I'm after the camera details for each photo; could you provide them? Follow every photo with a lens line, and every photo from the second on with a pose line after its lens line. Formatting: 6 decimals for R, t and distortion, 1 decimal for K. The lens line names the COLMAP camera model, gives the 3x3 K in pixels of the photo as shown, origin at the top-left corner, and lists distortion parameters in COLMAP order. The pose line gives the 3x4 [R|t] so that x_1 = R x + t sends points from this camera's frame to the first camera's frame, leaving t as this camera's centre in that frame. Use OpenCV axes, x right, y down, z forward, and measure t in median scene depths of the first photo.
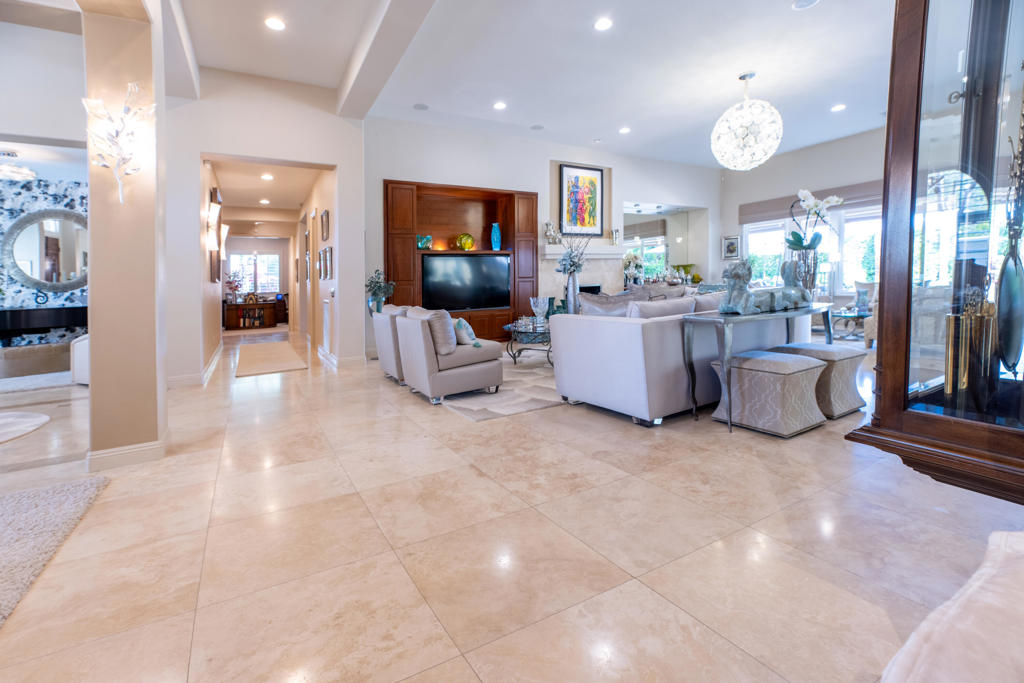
lens RADIAL K [[444.0, 0, 503.1], [0, 444.0, 302.7], [0, 0, 1]] dist [0.009560, -0.000498]
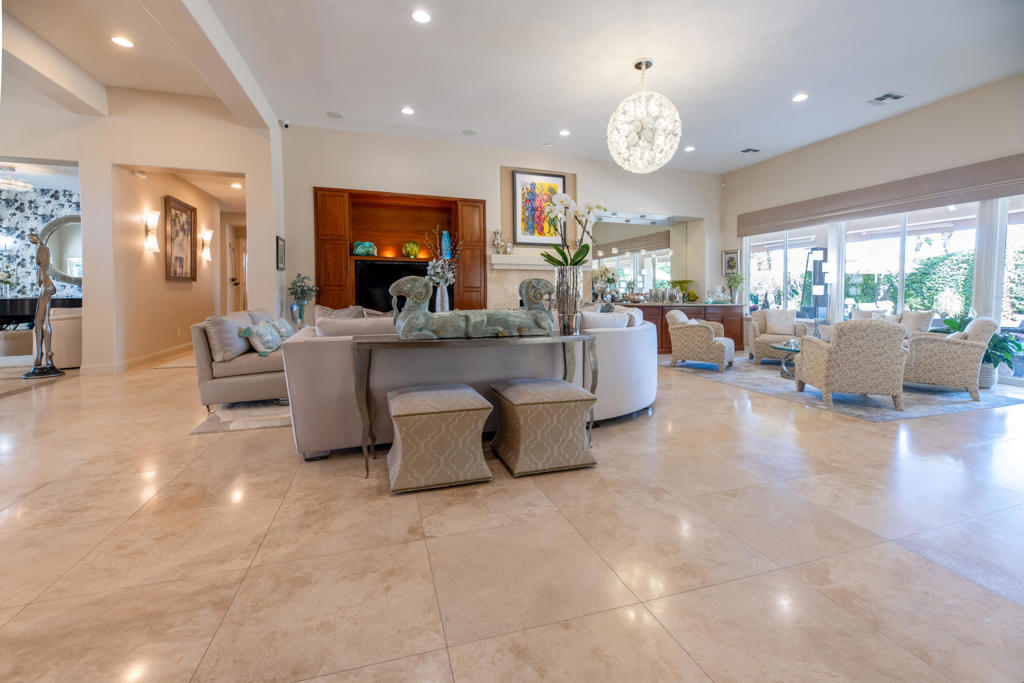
lens RADIAL K [[440.2, 0, 512.5], [0, 440.2, 302.5], [0, 0, 1]] dist [-0.000116, 0.000125]
pose [[0.981216, 0.043040, -0.188048, 0.354570], [-0.046951, 0.998763, -0.016393, -0.014597], [0.187110, 0.024914, 0.982023, 0.088797]]
